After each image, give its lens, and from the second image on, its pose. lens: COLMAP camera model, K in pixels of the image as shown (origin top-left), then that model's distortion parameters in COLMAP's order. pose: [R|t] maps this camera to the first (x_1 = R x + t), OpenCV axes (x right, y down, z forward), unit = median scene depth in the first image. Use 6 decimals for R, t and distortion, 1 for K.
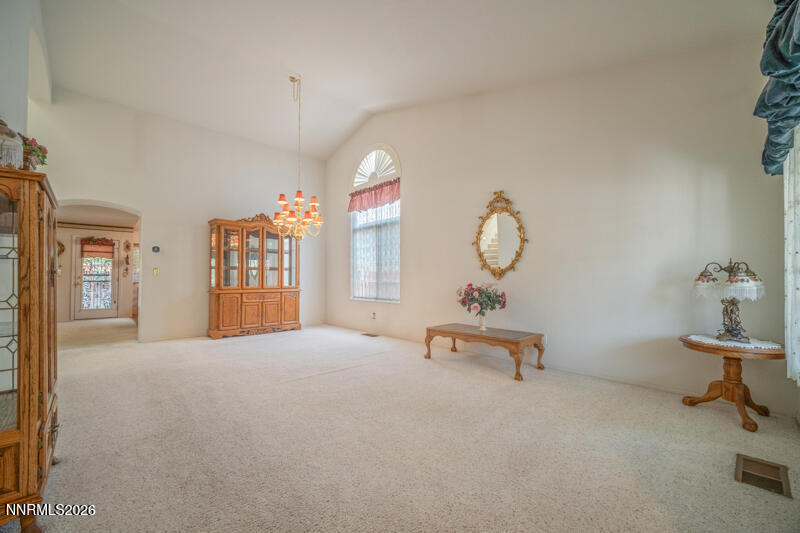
lens RADIAL K [[330.9, 0, 399.7], [0, 330.9, 274.6], [0, 0, 1]] dist [-0.017134, -0.000137]
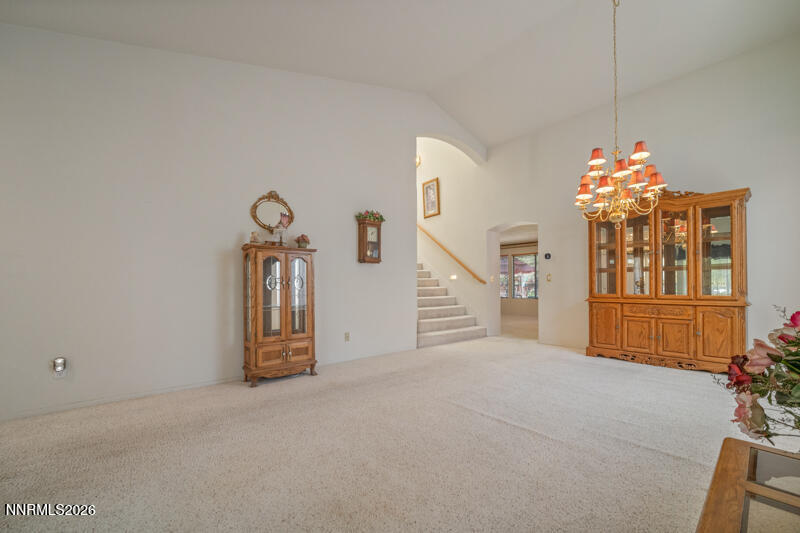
lens RADIAL K [[330.9, 0, 387.3], [0, 330.9, 282.2], [0, 0, 1]] dist [-0.017134, -0.000137]
pose [[-0.083099, -0.012766, -0.996460, 0.311693], [0.013222, 0.999816, -0.013912, 0.011839], [0.996454, -0.014331, -0.082915, 0.532385]]
